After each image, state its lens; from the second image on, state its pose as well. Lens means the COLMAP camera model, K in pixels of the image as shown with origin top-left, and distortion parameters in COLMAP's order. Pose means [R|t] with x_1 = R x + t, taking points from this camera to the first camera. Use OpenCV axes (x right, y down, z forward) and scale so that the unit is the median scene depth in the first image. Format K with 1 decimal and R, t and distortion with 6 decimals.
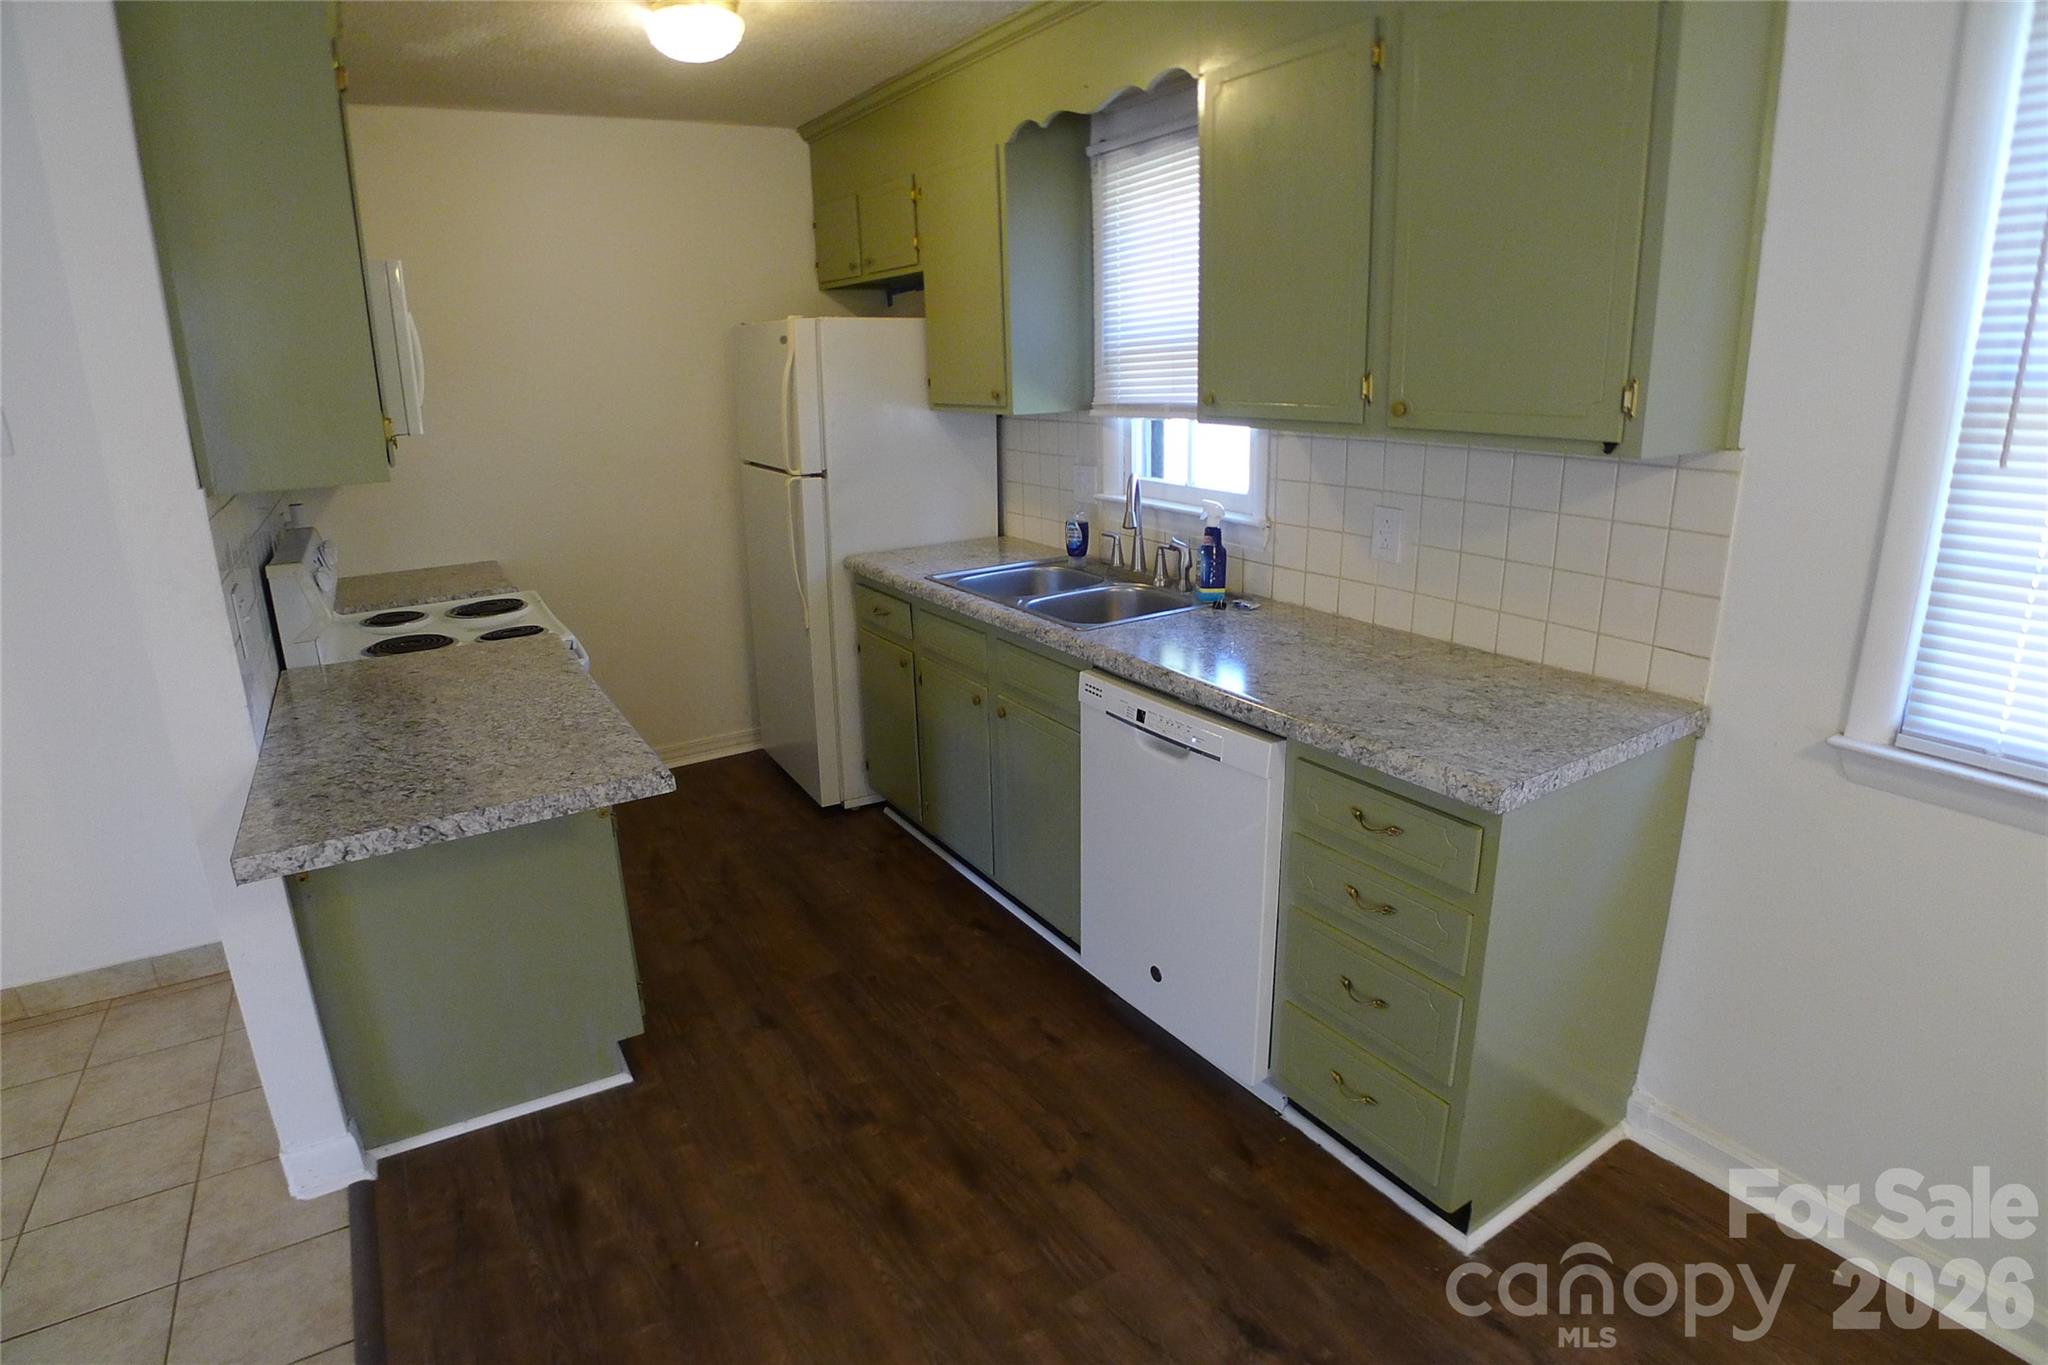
lens RADIAL K [[1070.9, 0, 1023.0], [0, 1070.9, 672.0], [0, 0, 1]] dist [-0.100367, 0.024853]
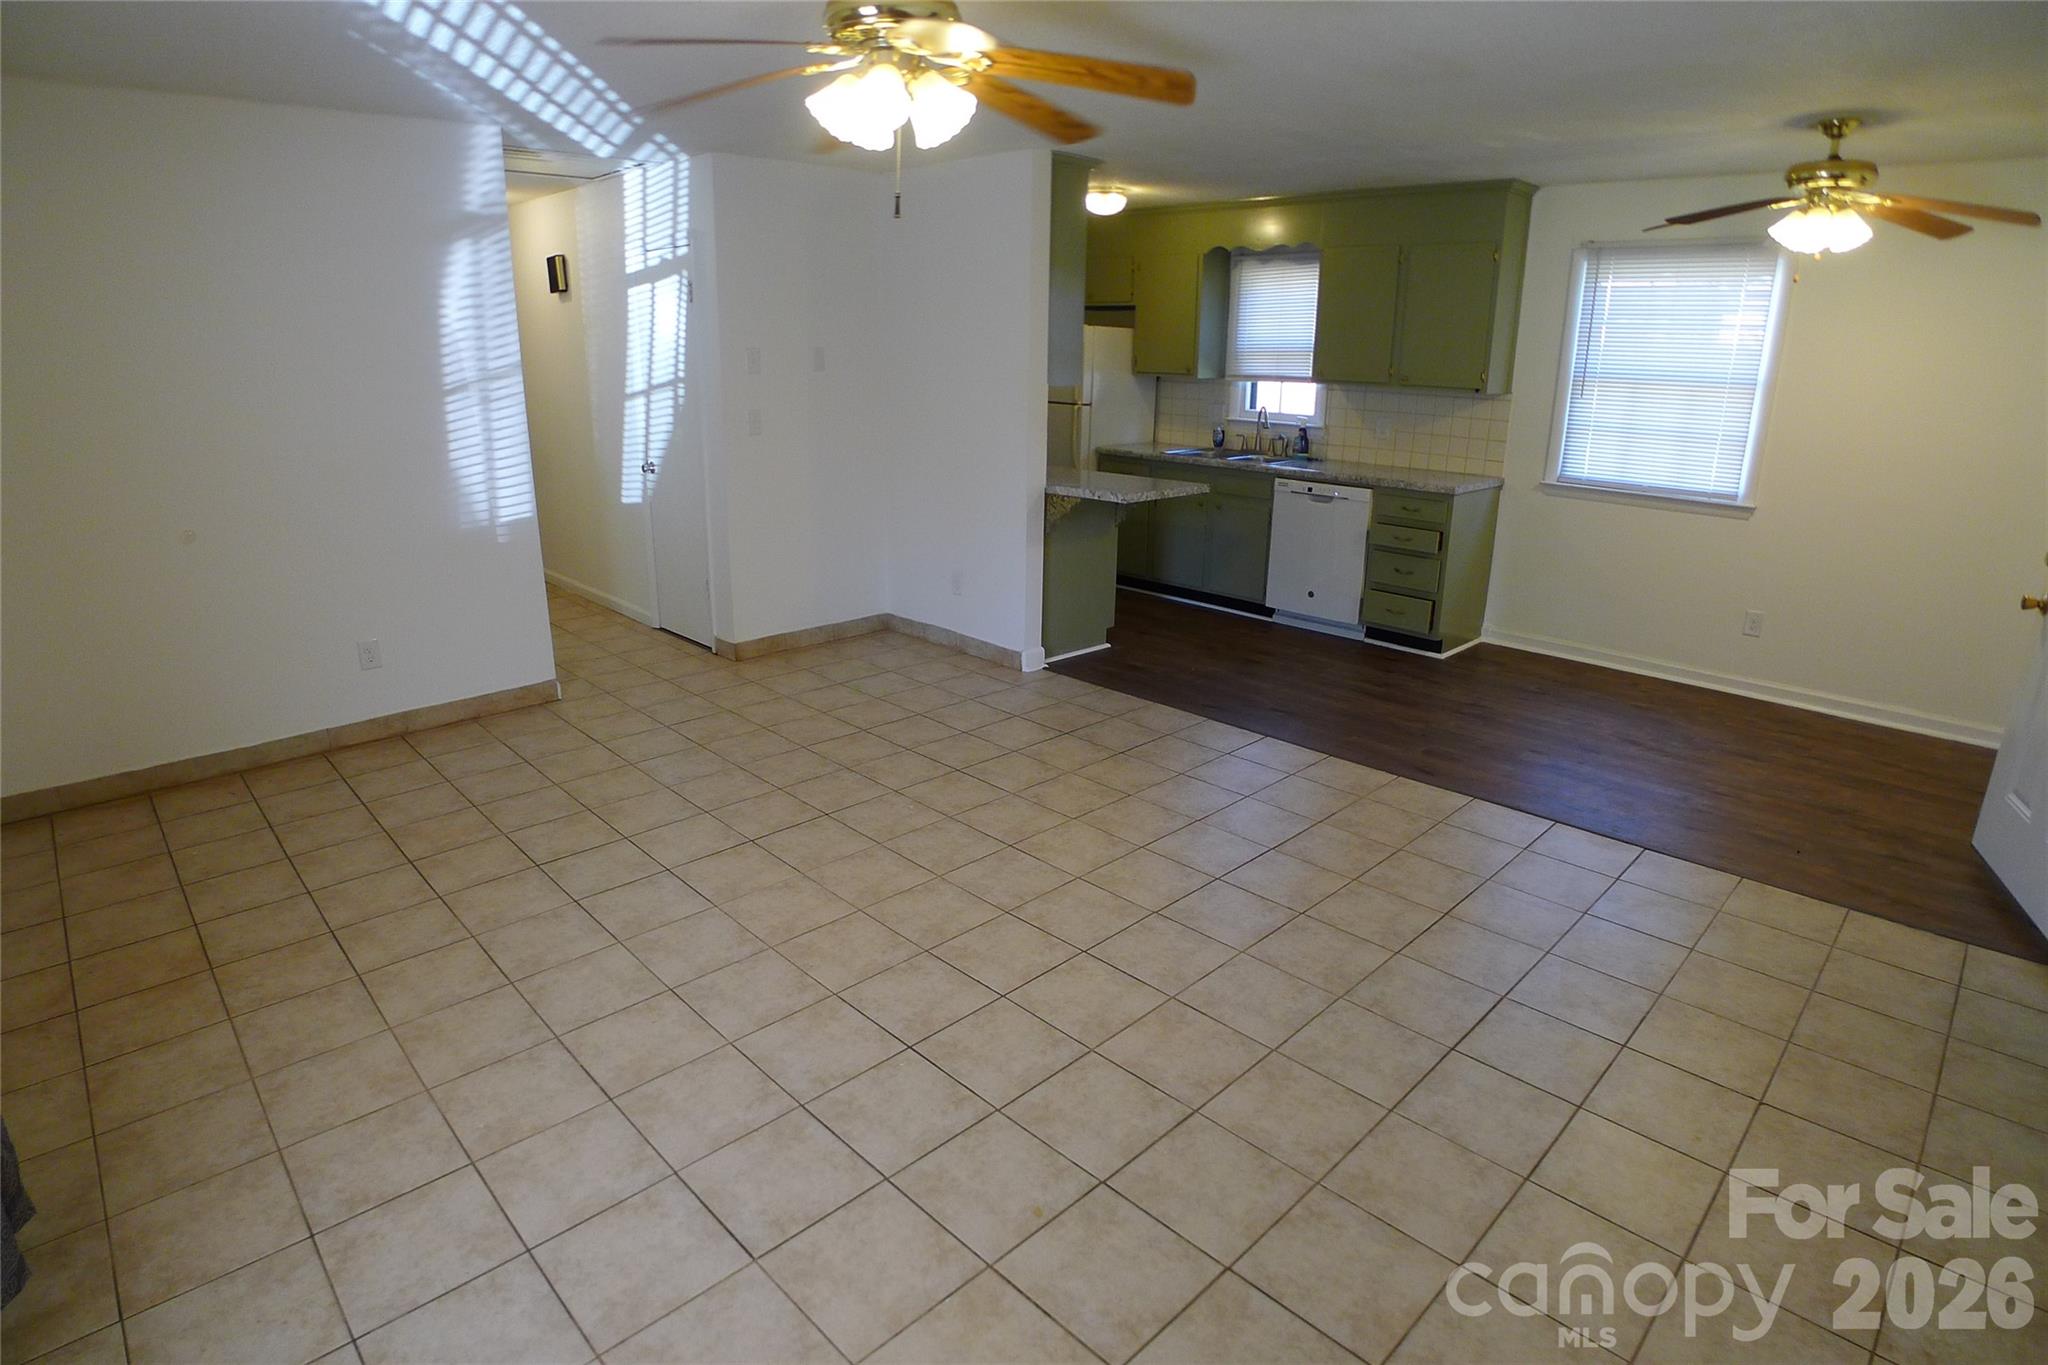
lens RADIAL K [[1070.9, 0, 1023.0], [0, 1070.9, 672.0], [0, 0, 1]] dist [-0.100367, 0.024853]
pose [[0.978220, -0.027657, 0.205720, -0.925470], [0.024747, 0.999554, 0.016707, 0.349689], [-0.206090, -0.011252, 0.978468, -1.170132]]
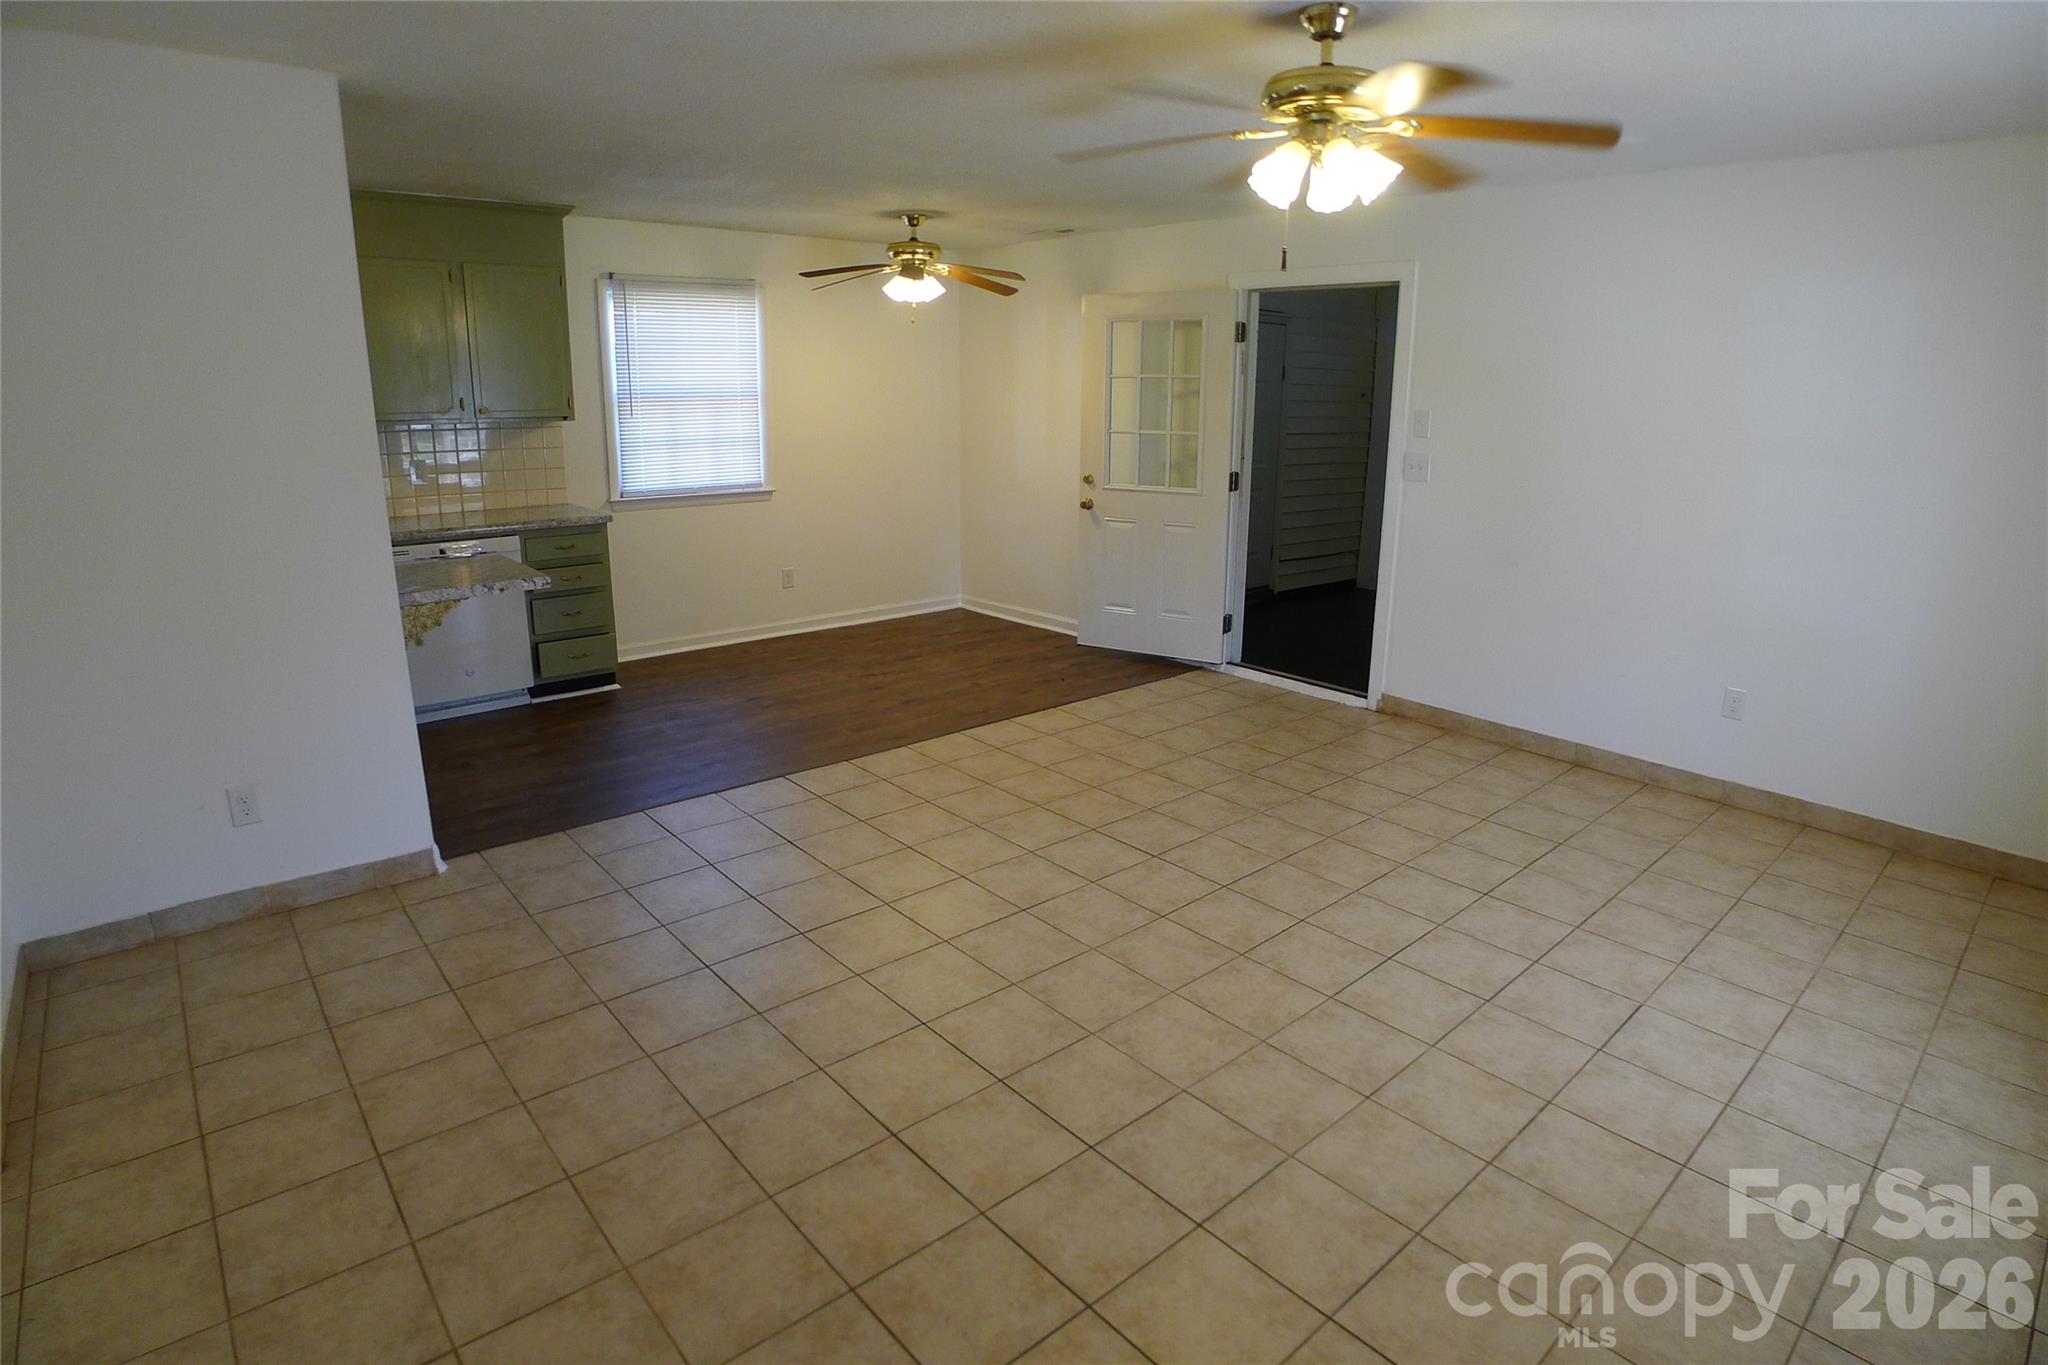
lens RADIAL K [[1070.9, 0, 1023.0], [0, 1070.9, 672.0], [0, 0, 1]] dist [-0.100367, 0.024853]
pose [[-0.144353, -0.235908, 0.960994, -1.754475], [0.269369, 0.925121, 0.267564, 0.017518], [-0.952157, 0.297486, -0.069998, 0.059558]]
